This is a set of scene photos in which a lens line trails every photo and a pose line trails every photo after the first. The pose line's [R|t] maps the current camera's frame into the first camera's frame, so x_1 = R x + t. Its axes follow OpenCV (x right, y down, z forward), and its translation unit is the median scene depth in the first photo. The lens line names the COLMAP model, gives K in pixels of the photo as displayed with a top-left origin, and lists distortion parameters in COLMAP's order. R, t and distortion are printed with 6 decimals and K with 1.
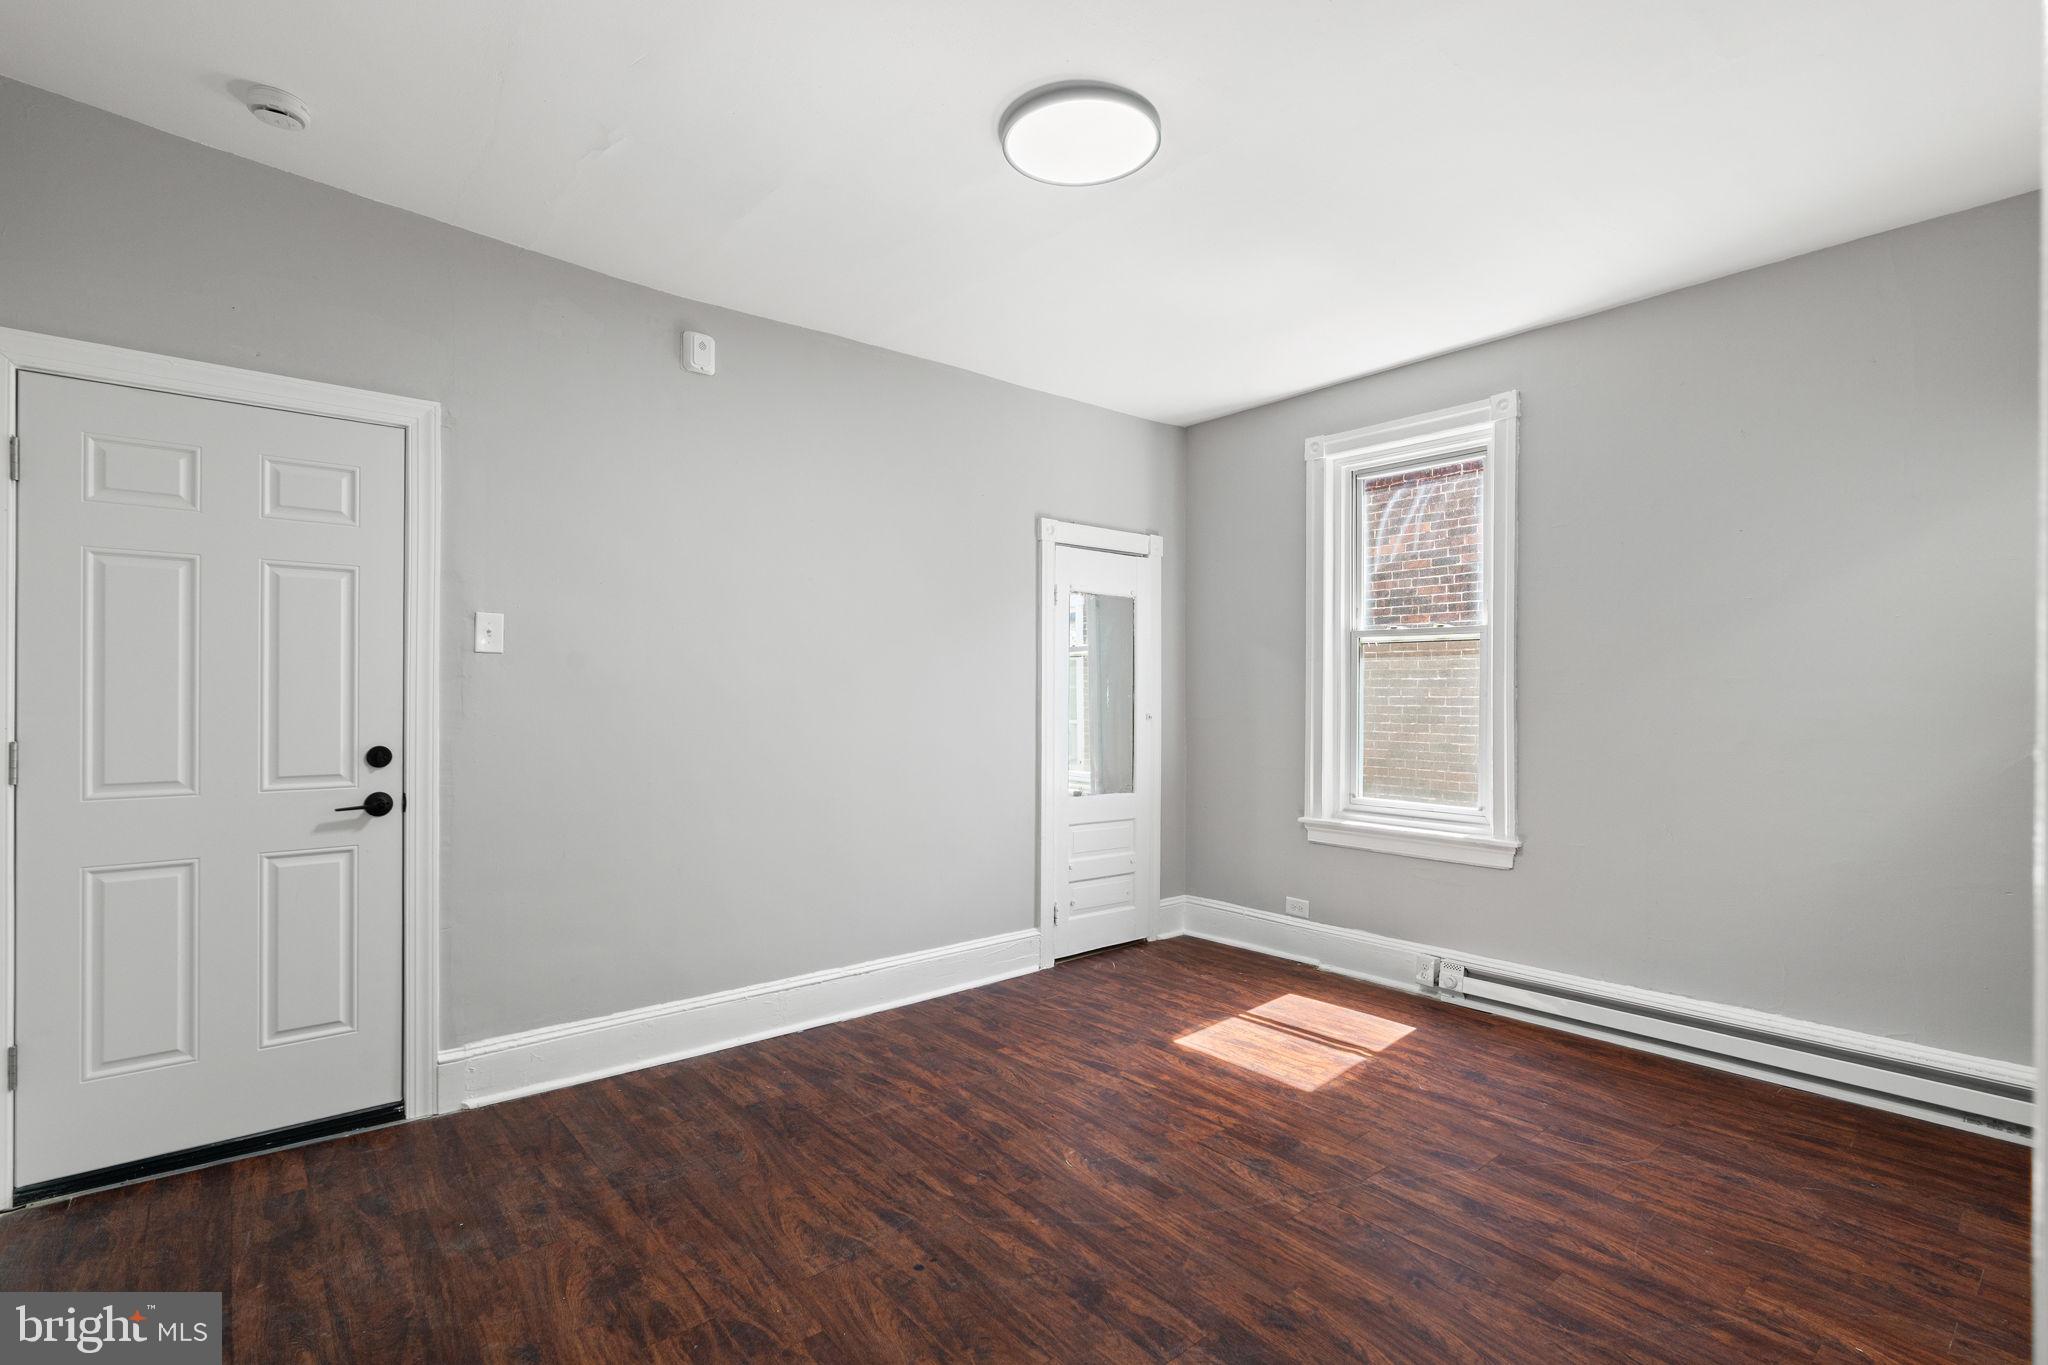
lens RADIAL K [[944.4, 0, 1013.6], [0, 944.4, 693.7], [0, 0, 1]] dist [-0.003191, 0.000941]
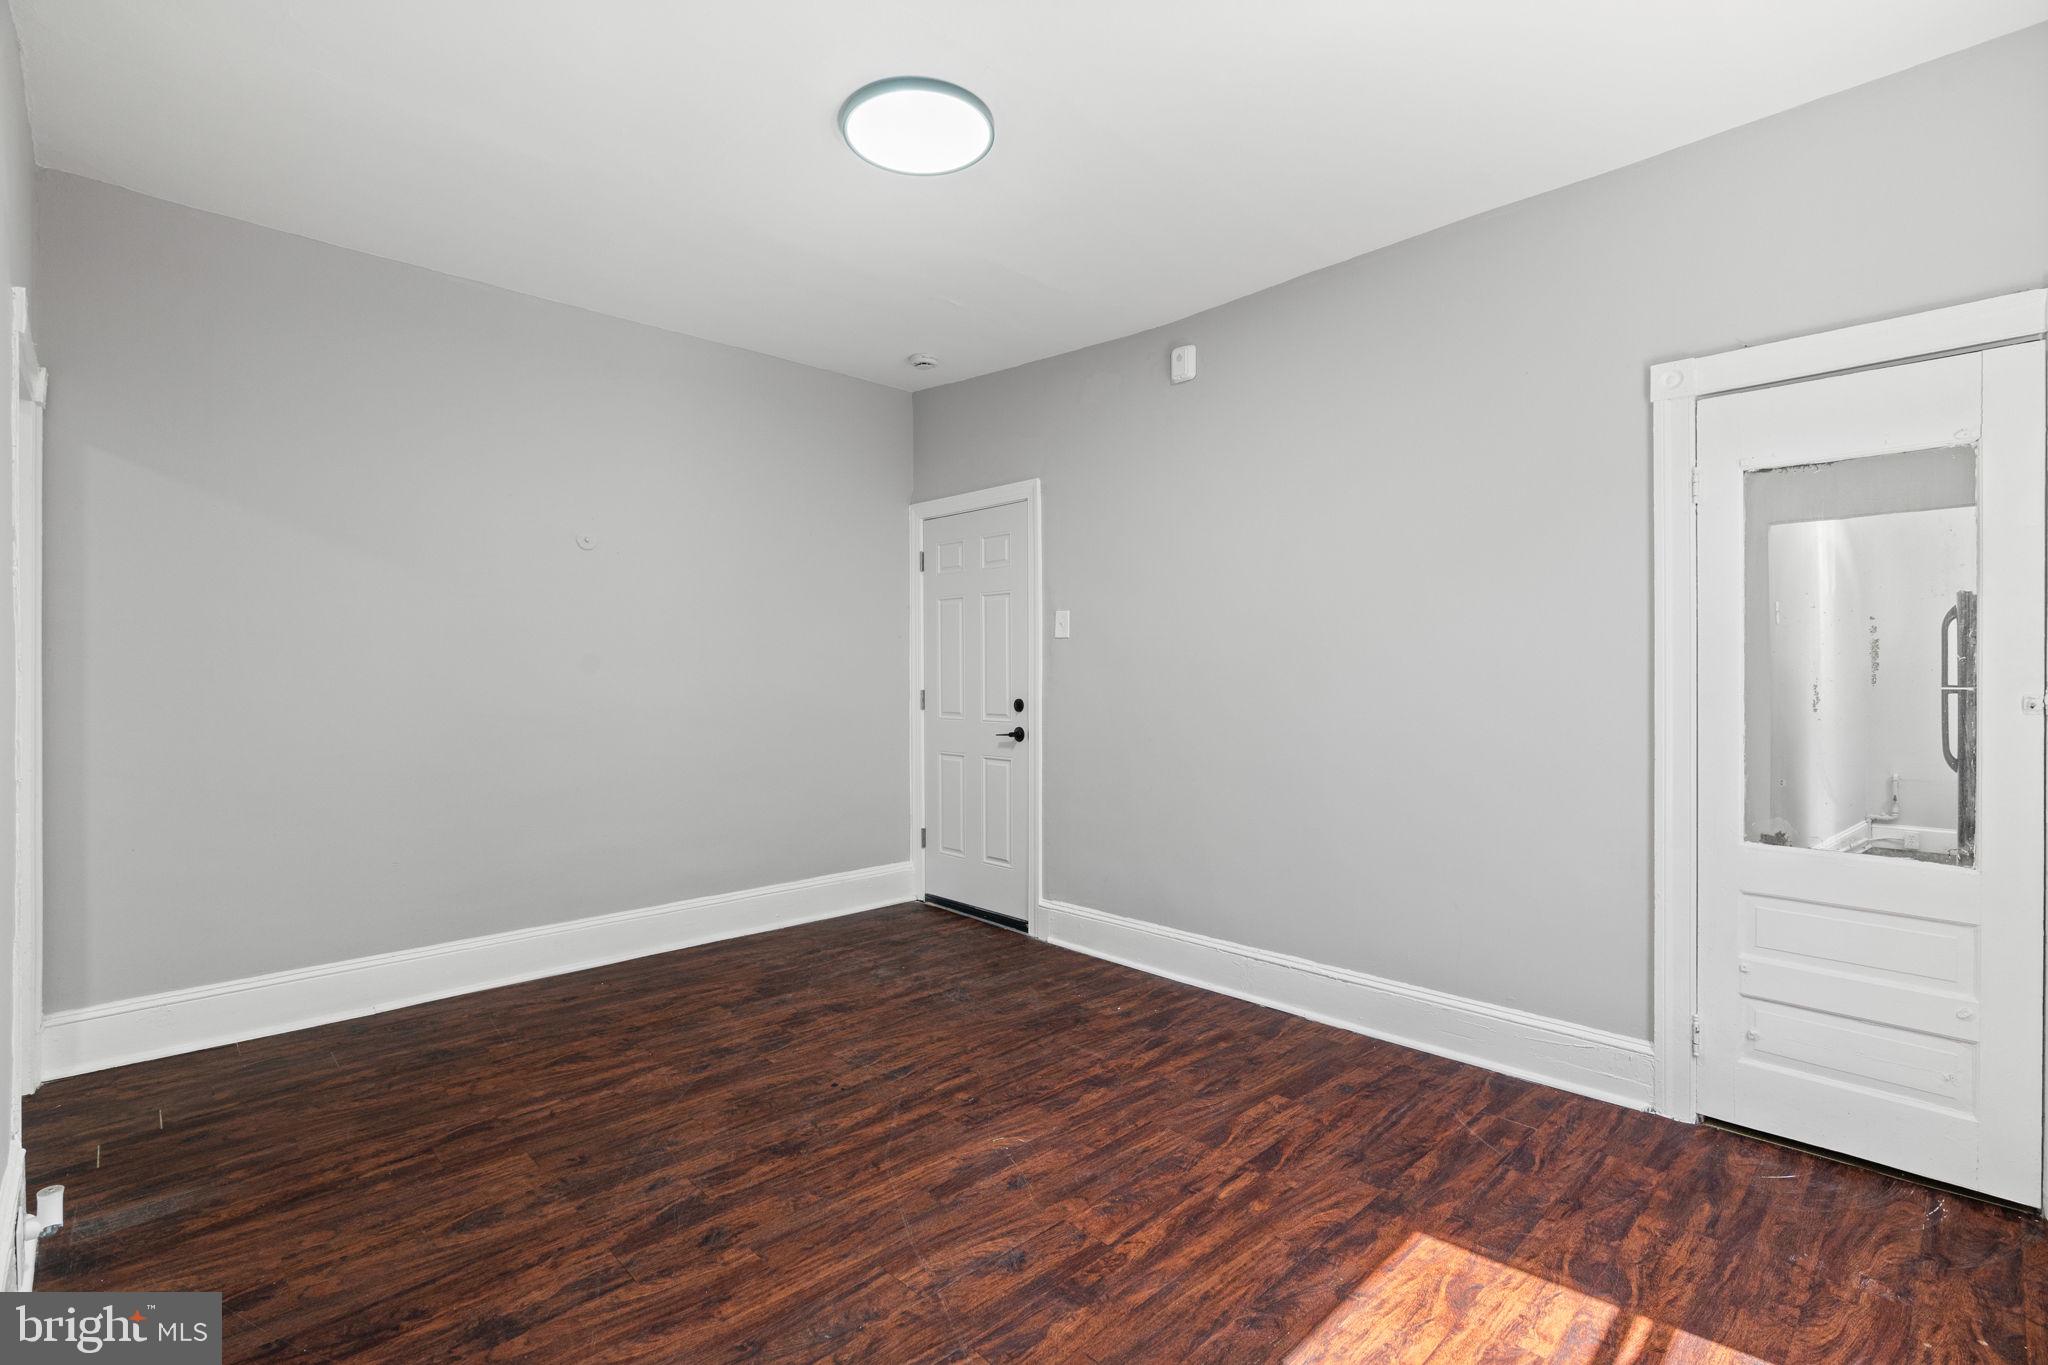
lens RADIAL K [[944.8, 0, 1022.3], [0, 944.8, 672.3], [0, 0, 1]] dist [-0.004485, 0.001447]
pose [[0.070803, -0.005591, -0.997475, 0.883522], [0.004861, 0.999974, -0.005260, 0.016733], [0.997478, -0.004477, 0.070828, 0.815613]]
